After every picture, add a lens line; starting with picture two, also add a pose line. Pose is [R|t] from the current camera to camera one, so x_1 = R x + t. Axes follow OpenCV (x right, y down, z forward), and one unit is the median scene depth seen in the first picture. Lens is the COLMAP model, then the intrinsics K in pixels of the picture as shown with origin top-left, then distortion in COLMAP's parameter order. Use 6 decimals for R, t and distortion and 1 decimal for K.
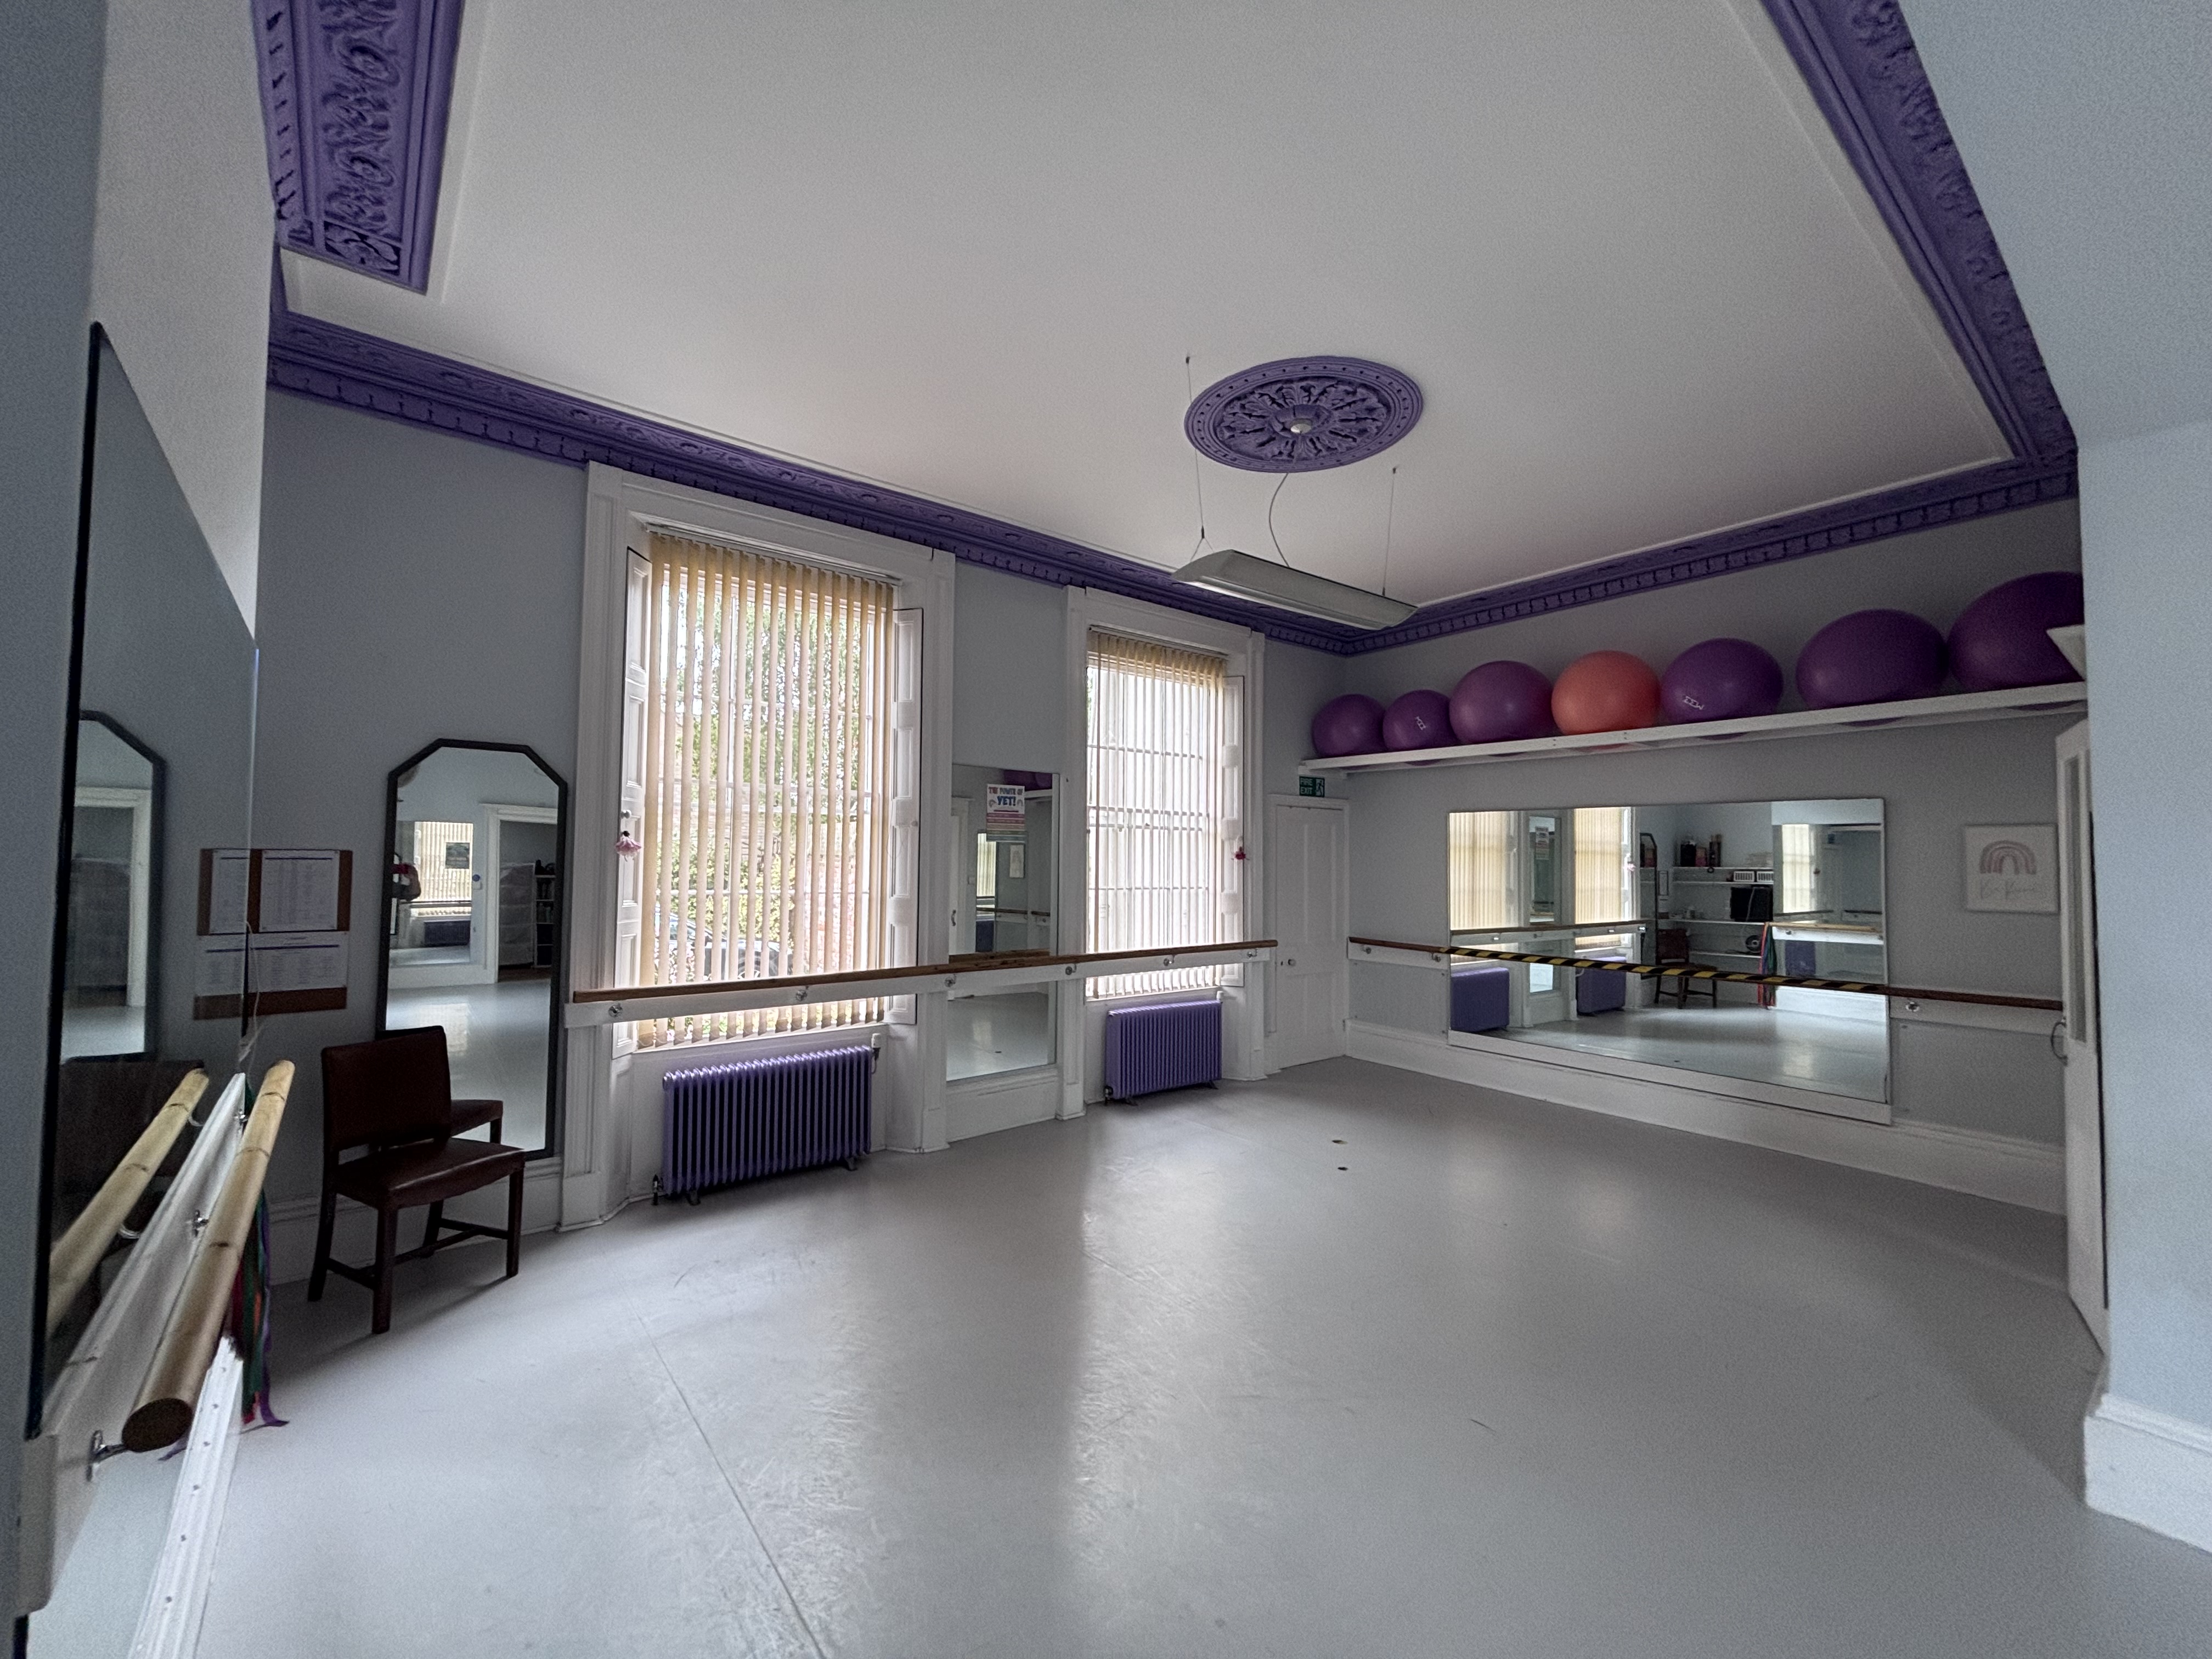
lens RADIAL K [[887.5, 0, 1095.8], [0, 887.5, 830.1], [0, 0, 1]] dist [0.002146, -0.000268]
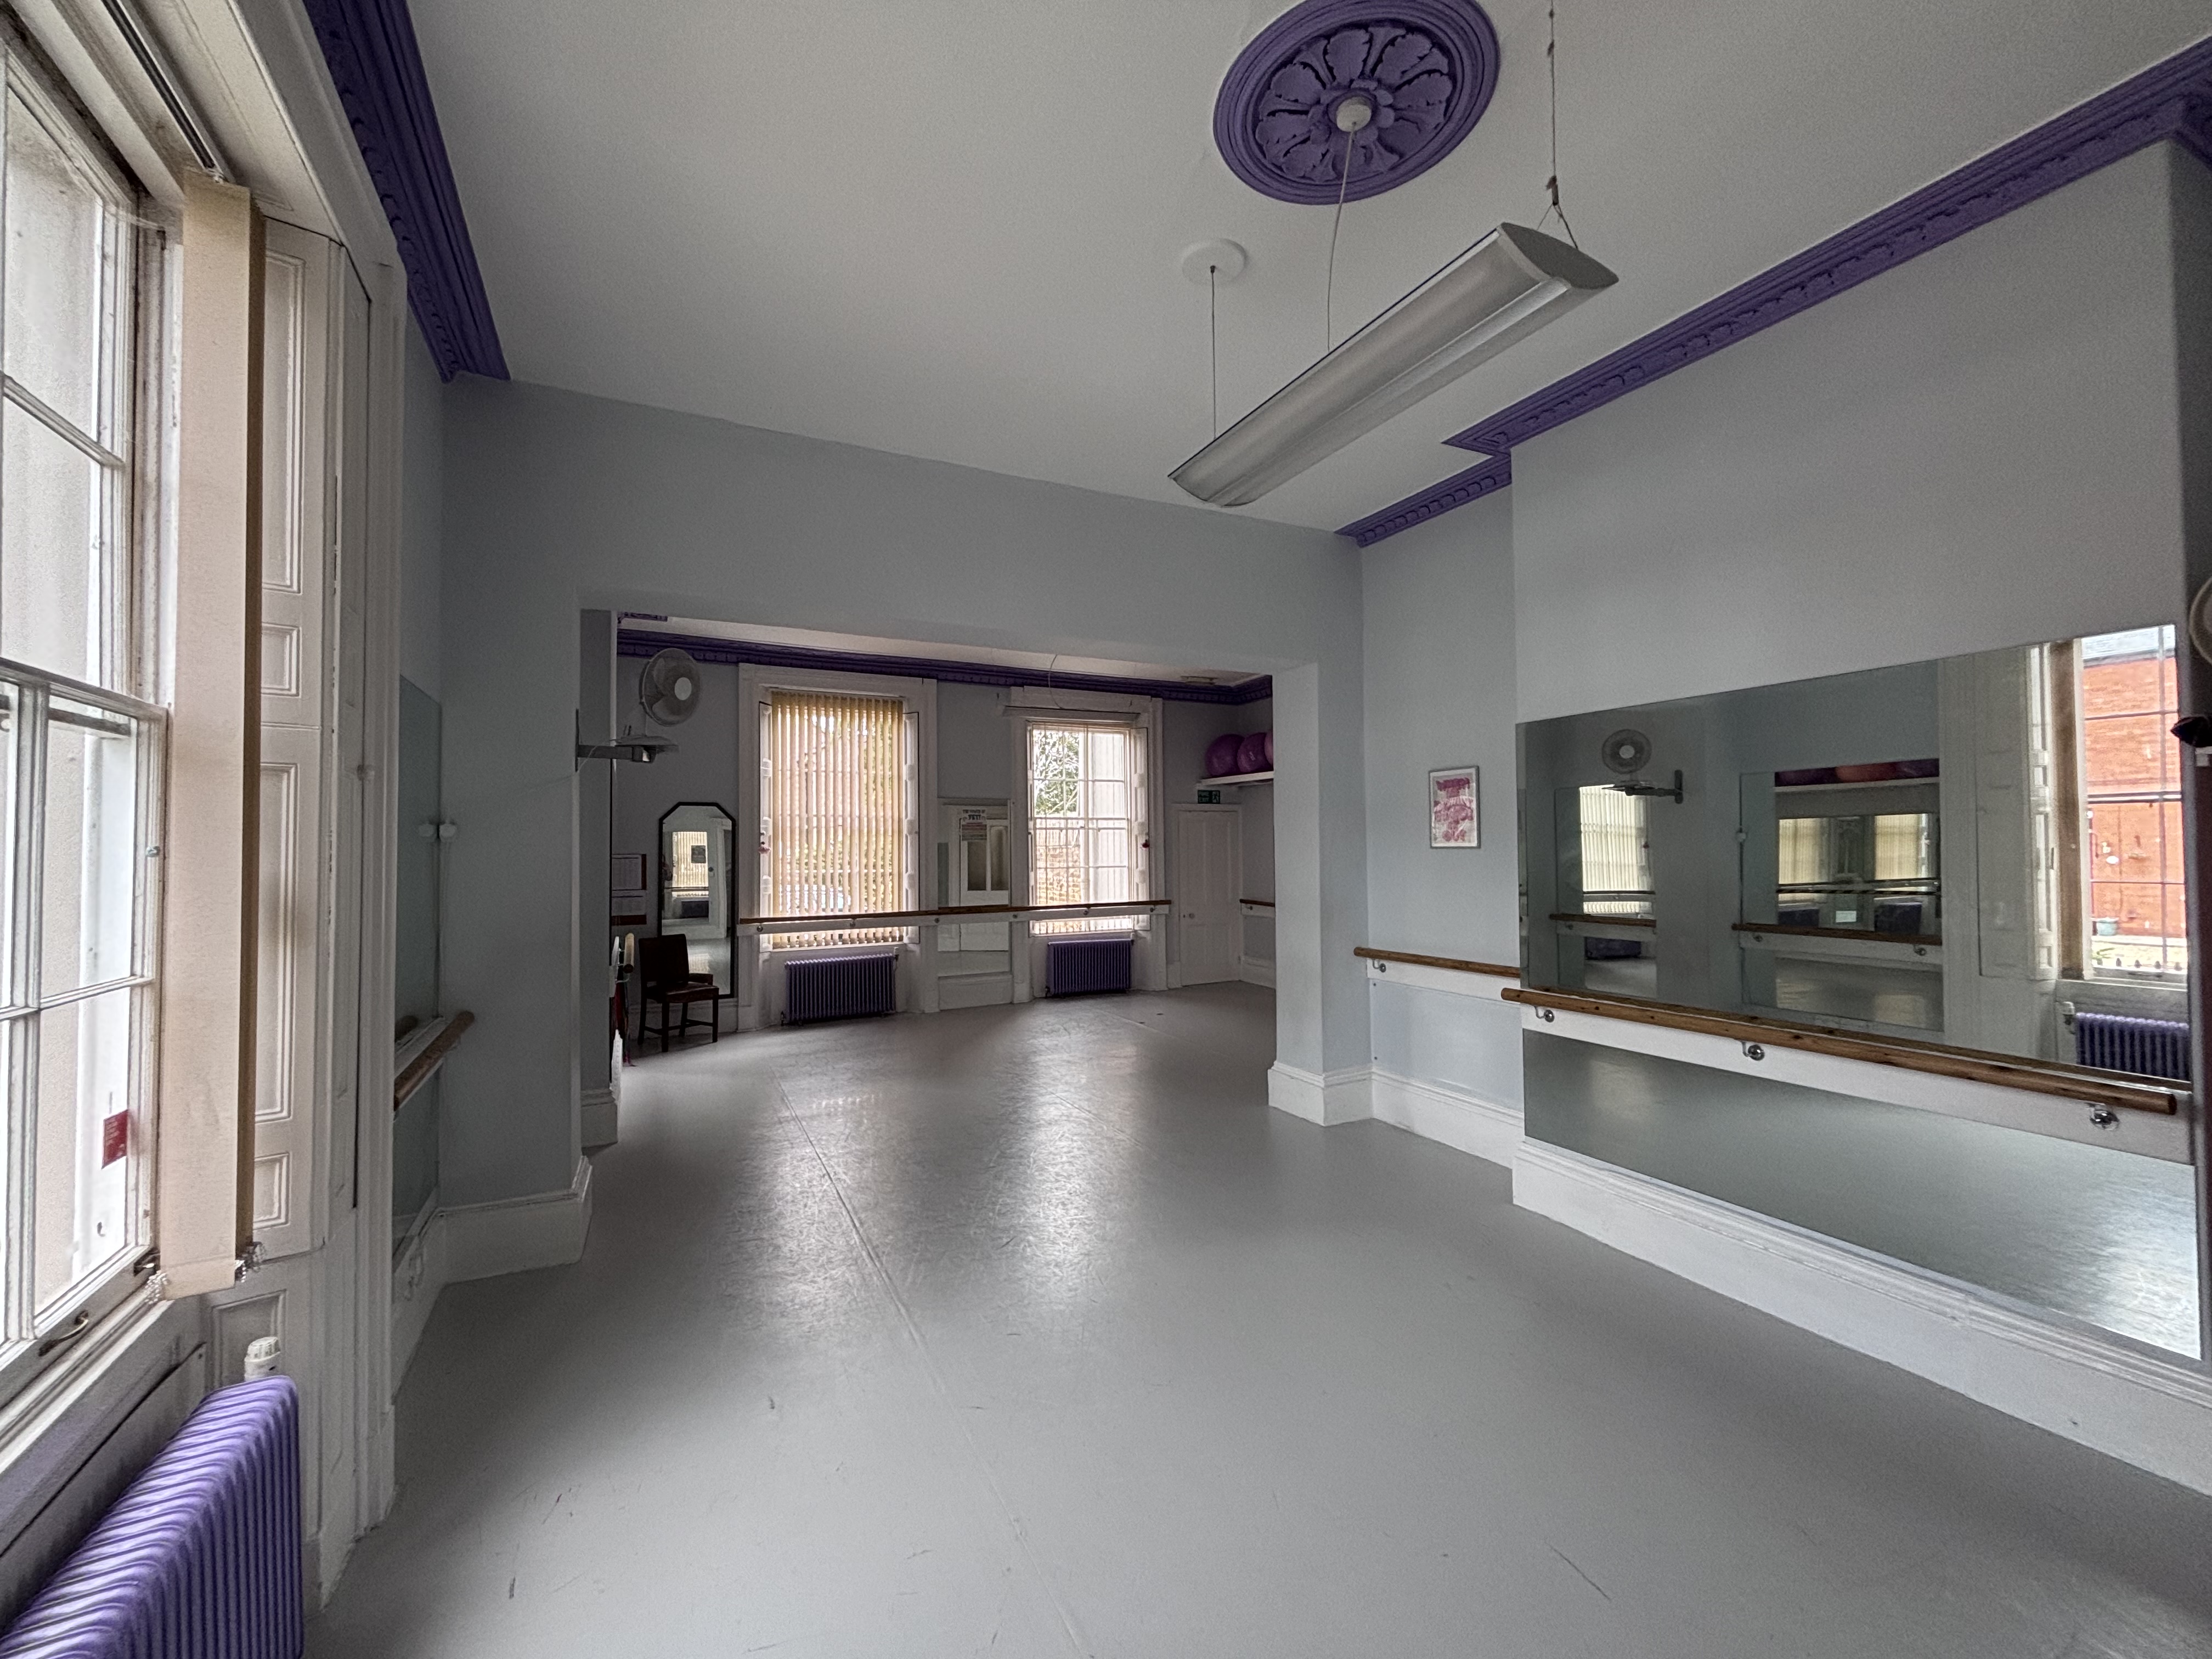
lens RADIAL K [[887.5, 0, 1113.1], [0, 887.5, 834.3], [0, 0, 1]] dist [0.002146, -0.000268]
pose [[0.980817, -0.023451, -0.193515, 0.522718], [0.027121, 0.999499, 0.016339, -0.021526], [0.193035, -0.021273, 0.980961, -0.673444]]
